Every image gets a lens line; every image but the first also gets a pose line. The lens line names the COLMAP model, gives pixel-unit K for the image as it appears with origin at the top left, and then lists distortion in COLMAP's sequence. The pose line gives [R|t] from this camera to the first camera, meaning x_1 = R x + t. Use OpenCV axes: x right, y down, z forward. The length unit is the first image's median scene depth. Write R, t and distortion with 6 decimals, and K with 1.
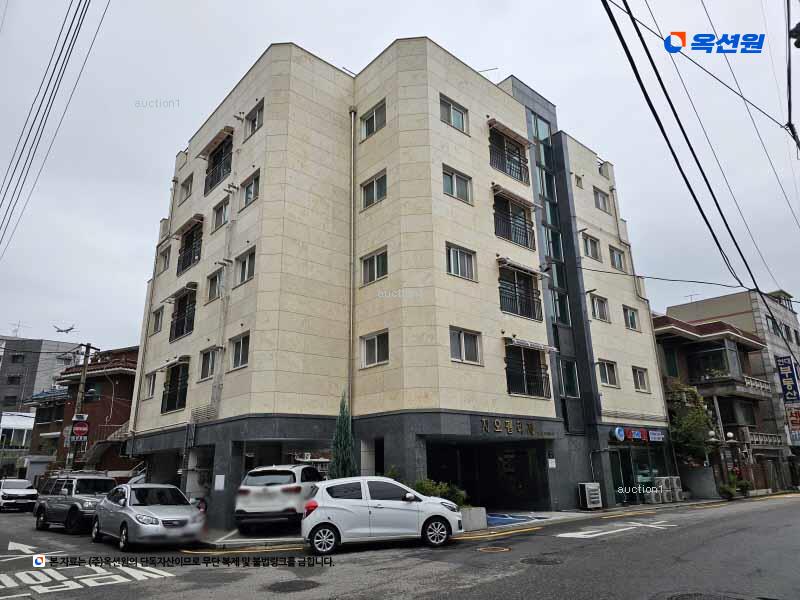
lens RADIAL K [[527.3, 0, 396.7], [0, 527.3, 299.1], [0, 0, 1]] dist [0.074274, -0.076121]
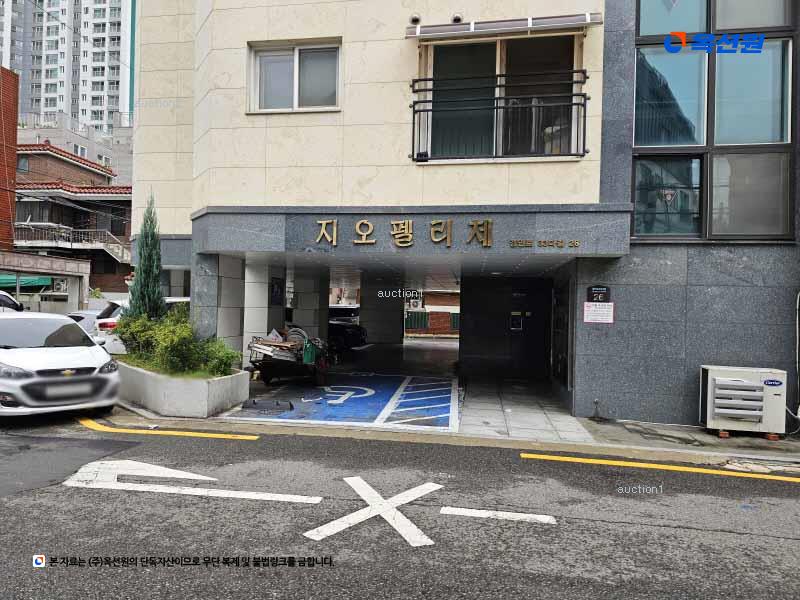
lens RADIAL K [[527.3, 0, 396.7], [0, 527.3, 299.1], [0, 0, 1]] dist [0.074274, -0.076121]
pose [[0.636397, 0.024775, -0.770963, 0.554649], [0.197135, 0.961069, 0.193610, 0.201806], [0.745745, -0.275197, 0.606738, 0.686359]]
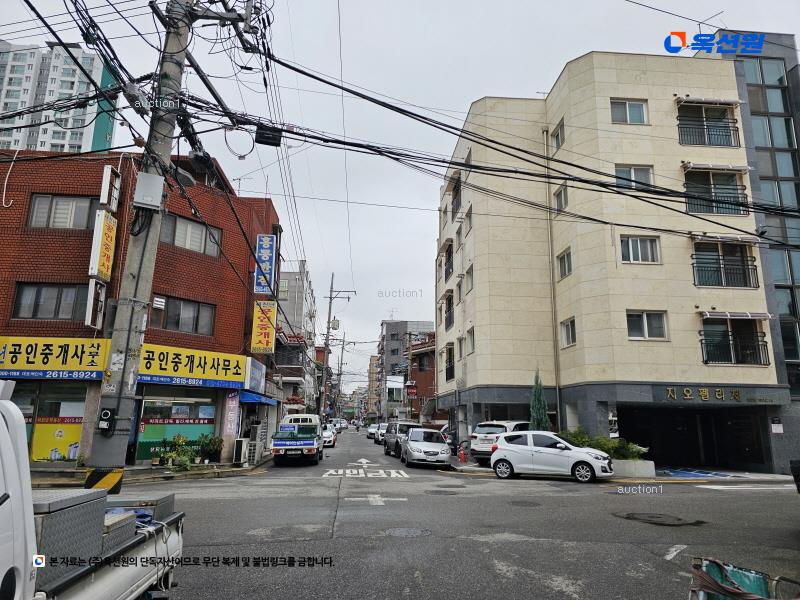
lens RADIAL K [[527.3, 0, 396.7], [0, 527.3, 299.1], [0, 0, 1]] dist [0.074274, -0.076121]
pose [[0.800671, -0.103970, -0.590014, 0.368044], [0.150524, 0.988147, 0.030139, -0.078964], [0.579887, -0.112943, 0.806830, -0.225359]]
